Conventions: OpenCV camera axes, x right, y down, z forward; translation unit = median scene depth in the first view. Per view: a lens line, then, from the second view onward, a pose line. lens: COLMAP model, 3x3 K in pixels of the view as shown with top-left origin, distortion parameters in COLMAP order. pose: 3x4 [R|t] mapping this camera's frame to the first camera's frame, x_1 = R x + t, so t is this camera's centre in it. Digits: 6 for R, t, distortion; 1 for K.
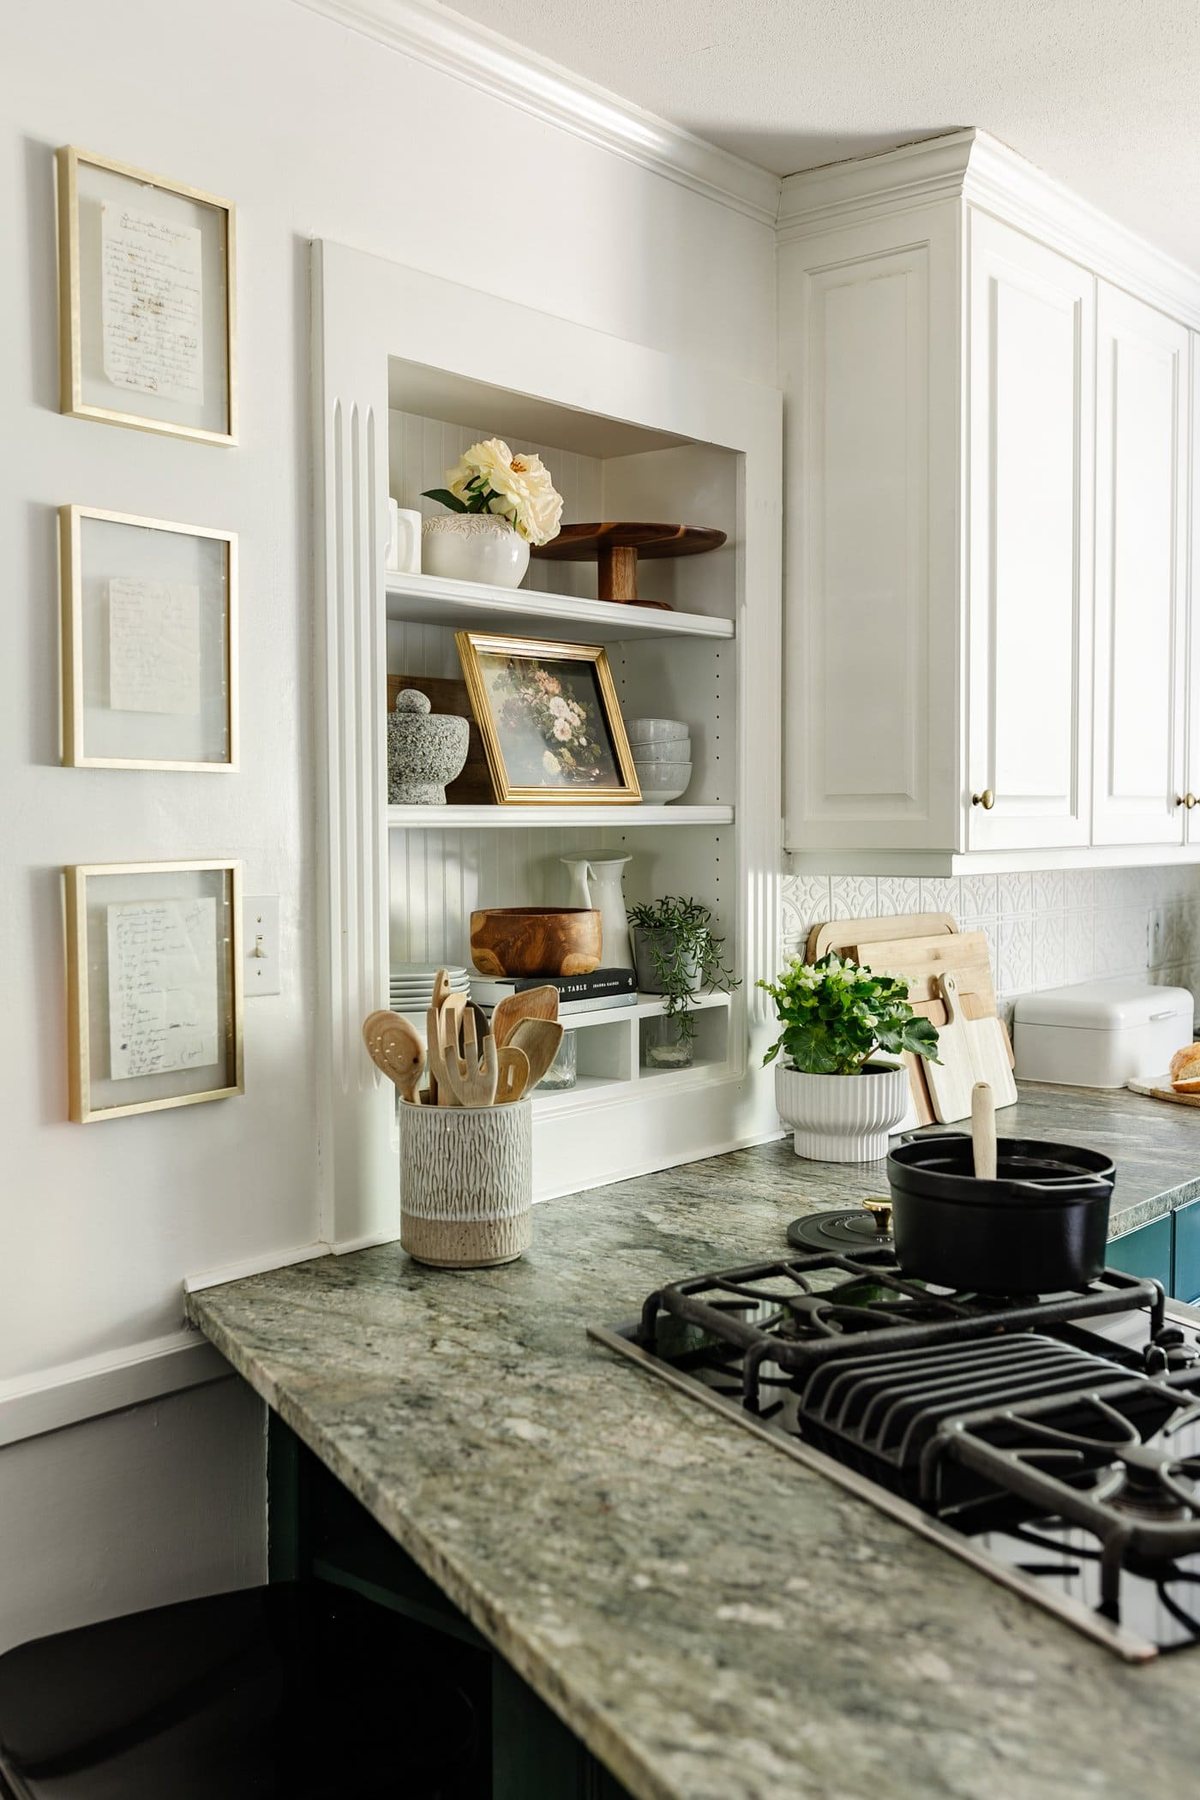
lens RADIAL K [[1729.7, 0, 604.3], [0, 1729.7, 886.8], [0, 0, 1]] dist [0.010093, 0.000000]
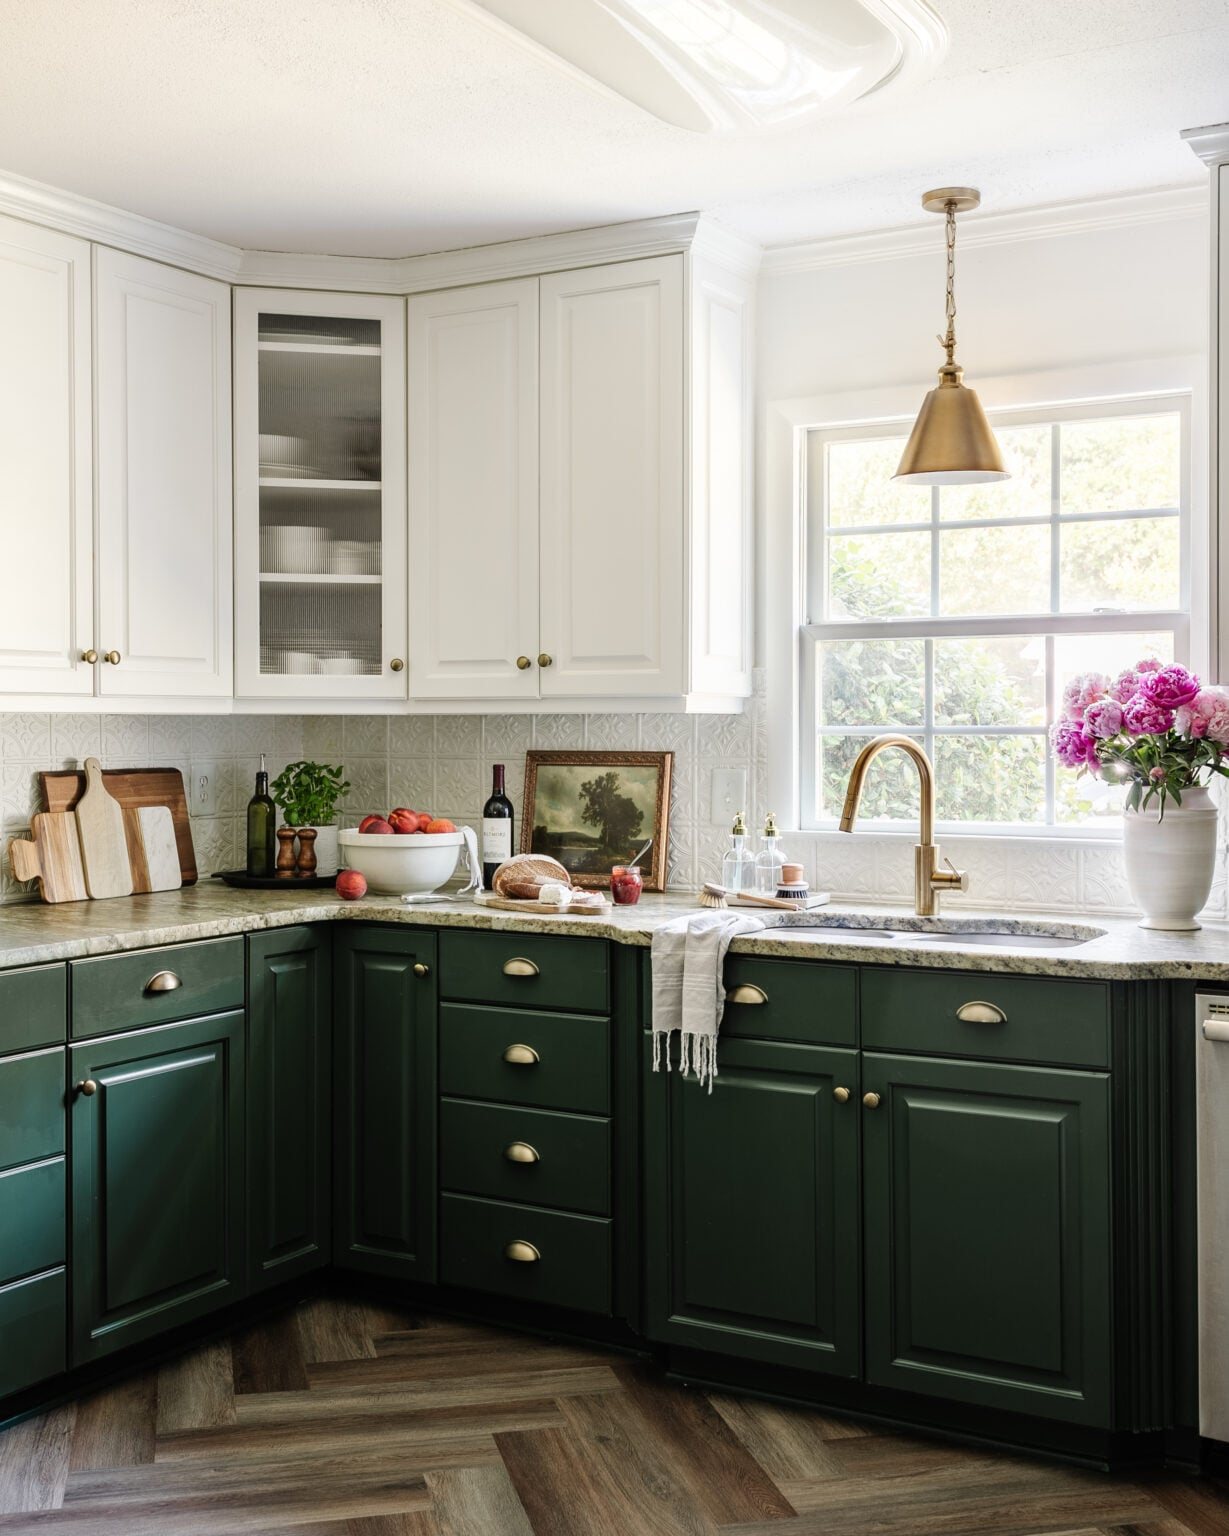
lens RADIAL K [[1769.3, 0, 606.3], [0, 1769.3, 737.7], [0, 0, 1]] dist [0.011231, 0.000000]
pose [[0.988642, -0.000913, 0.150287, 0.670327], [0.005894, 0.999448, -0.032701, 0.058222], [-0.150174, 0.033215, 0.988101, -0.254406]]
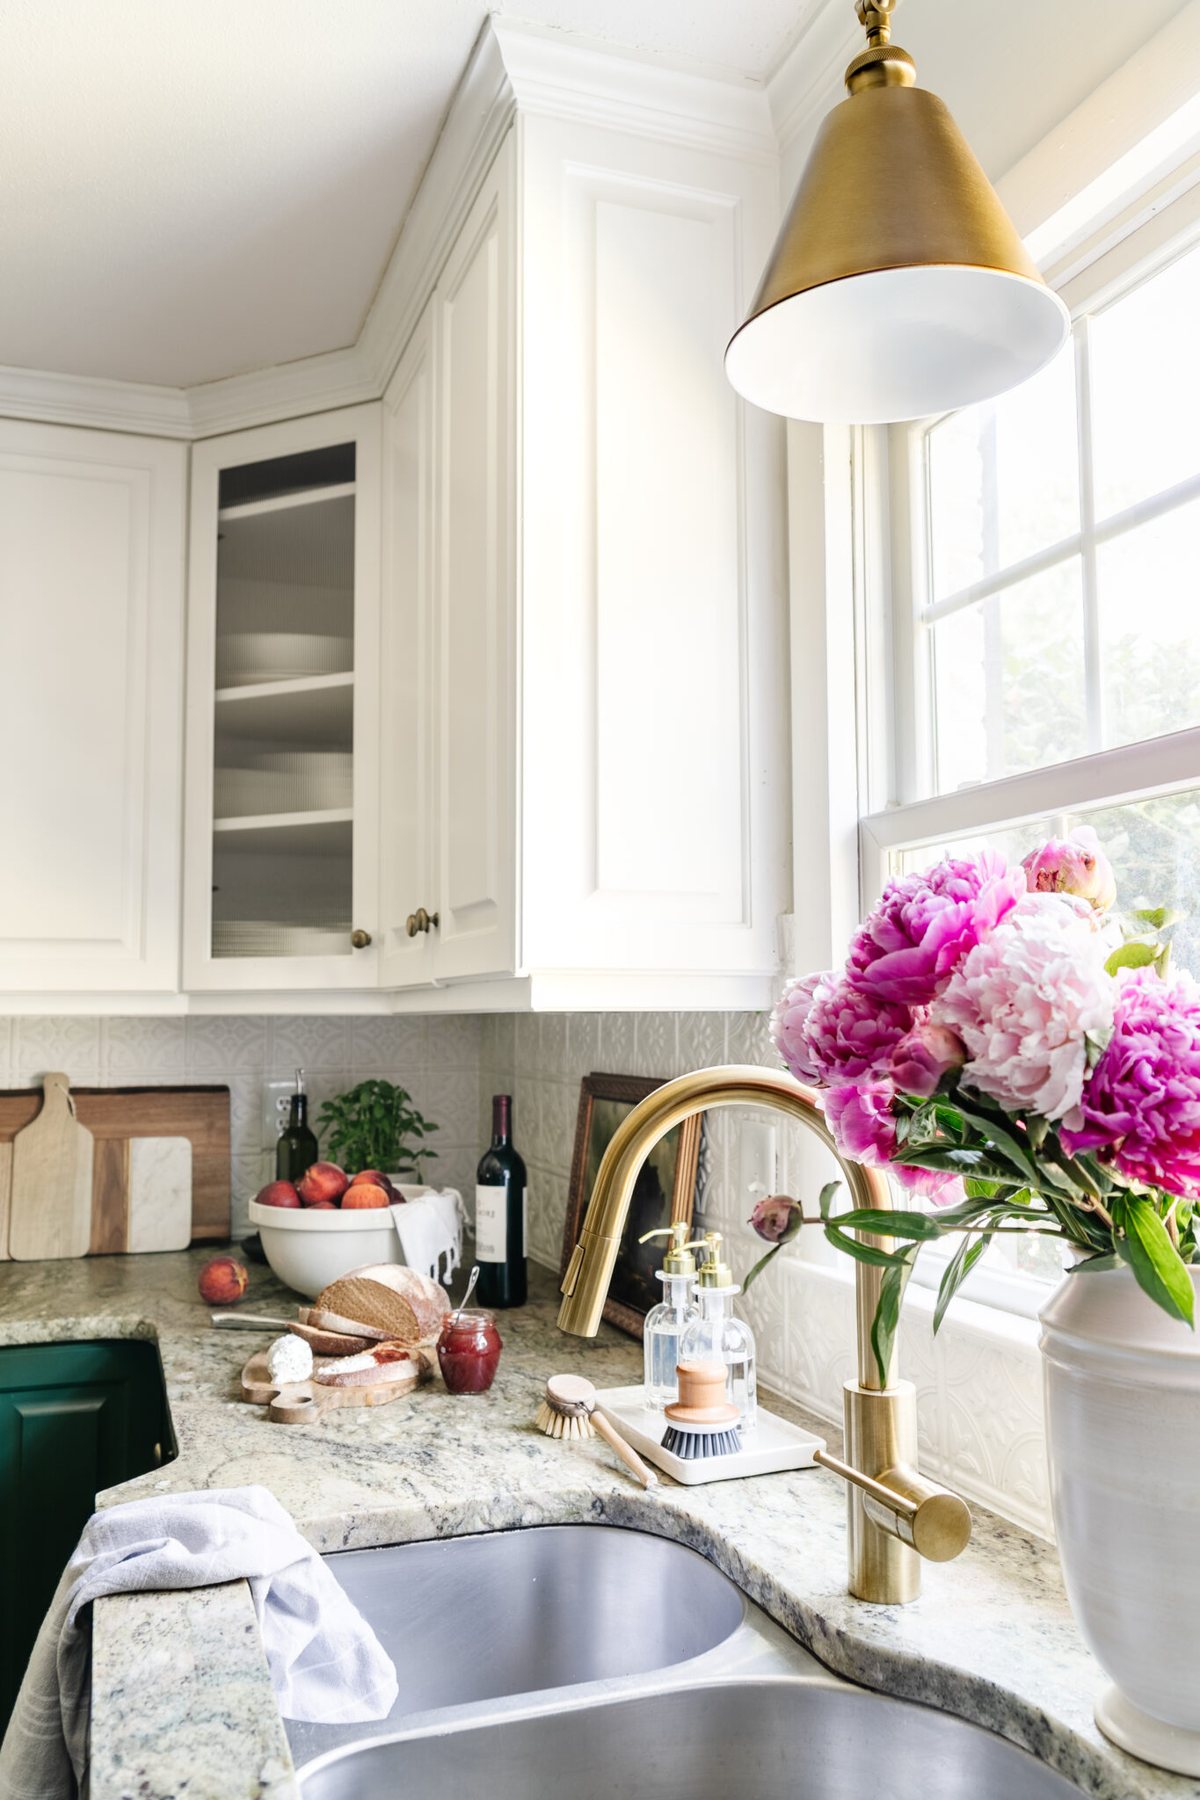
lens RADIAL K [[1417.4, 0, 573.3], [0, 1417.4, 884.5], [0, 0, 1]] dist [0.009088, -0.012654]
pose [[0.845642, -0.052819, -0.531130, 1.342370], [-0.019023, 0.991477, -0.128887, 0.008592], [0.533411, 0.119096, 0.837430, 0.806053]]
